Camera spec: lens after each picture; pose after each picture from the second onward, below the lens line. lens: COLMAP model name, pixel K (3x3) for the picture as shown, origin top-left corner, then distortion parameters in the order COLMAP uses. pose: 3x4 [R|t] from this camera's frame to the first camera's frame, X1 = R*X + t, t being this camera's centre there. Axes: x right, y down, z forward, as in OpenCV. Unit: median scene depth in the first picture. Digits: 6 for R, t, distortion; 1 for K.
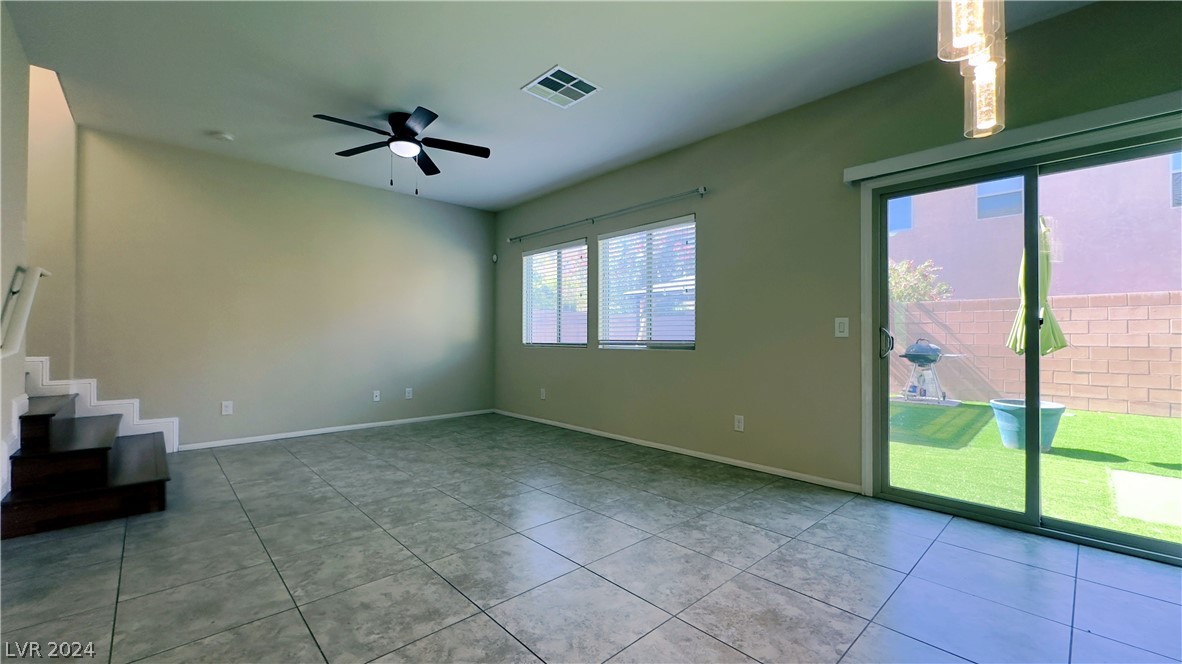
lens RADIAL K [[474.9, 0, 589.2], [0, 474.9, 340.1], [0, 0, 1]] dist [-0.005373, 0.001669]
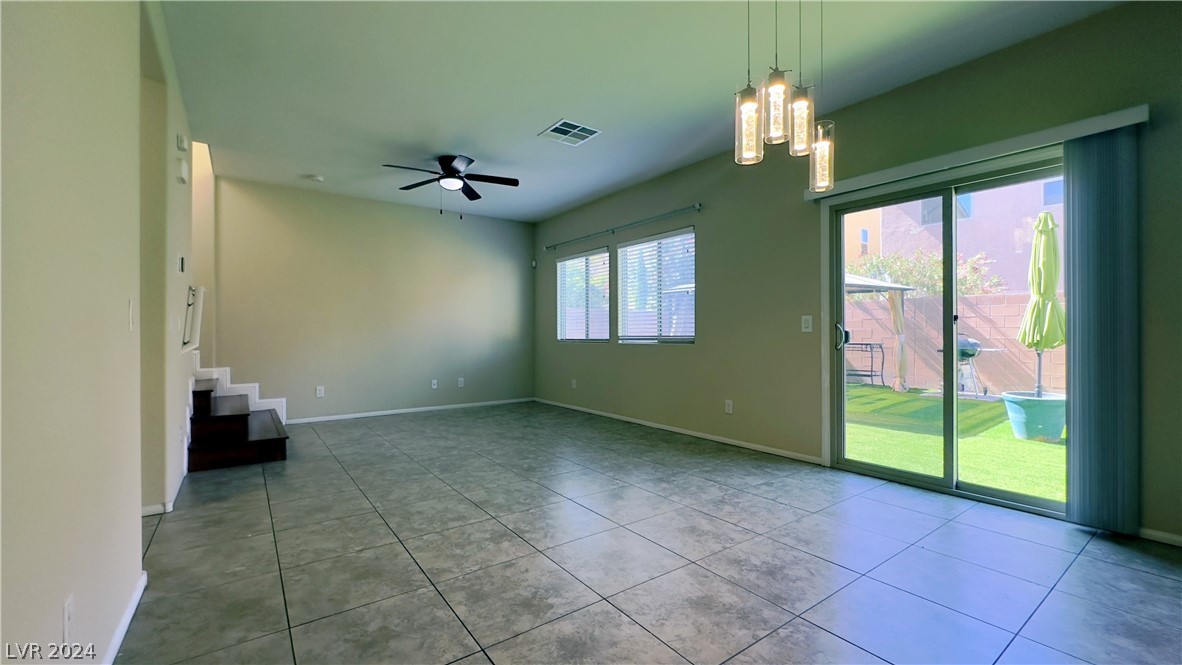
lens RADIAL K [[474.9, 0, 587.7], [0, 474.9, 346.5], [0, 0, 1]] dist [-0.005373, 0.001669]
pose [[0.992524, -0.002630, -0.122023, 0.139017], [0.005050, 0.999797, 0.019530, 0.003431], [0.121947, -0.020000, 0.992335, -0.239125]]
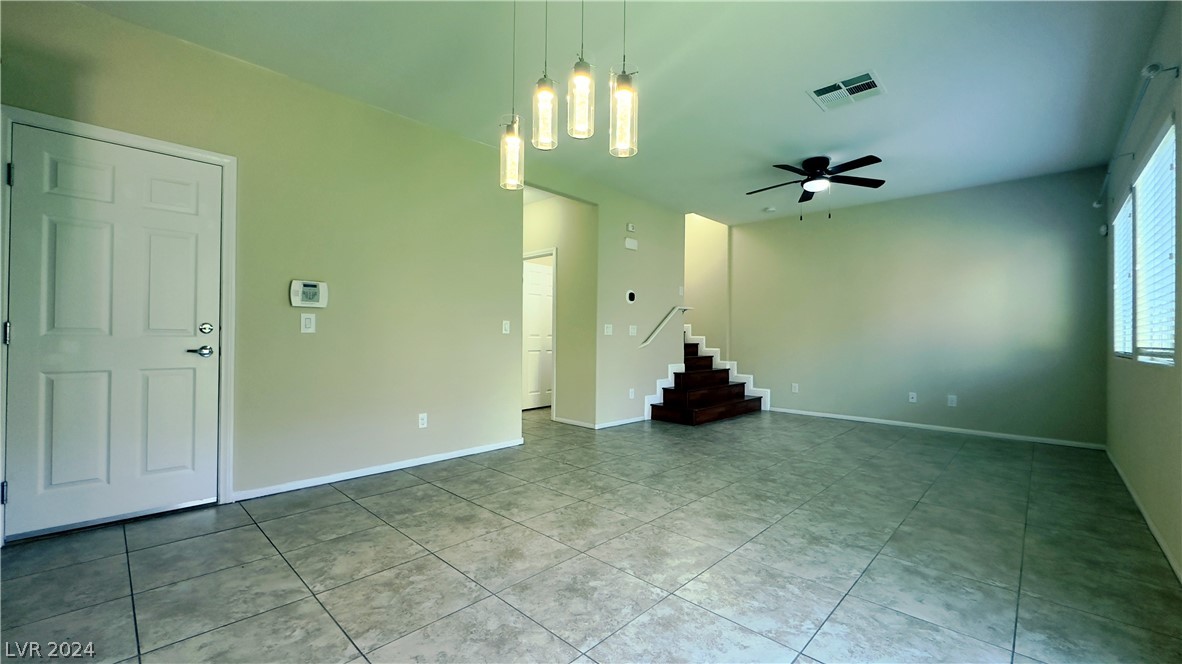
lens RADIAL K [[474.9, 0, 595.0], [0, 474.9, 332.7], [0, 0, 1]] dist [-0.005373, 0.001669]
pose [[0.064482, -0.010478, -0.997864, 0.918475], [-0.018095, 0.999768, -0.011667, 0.002854], [0.997755, 0.018809, 0.064278, 0.408427]]
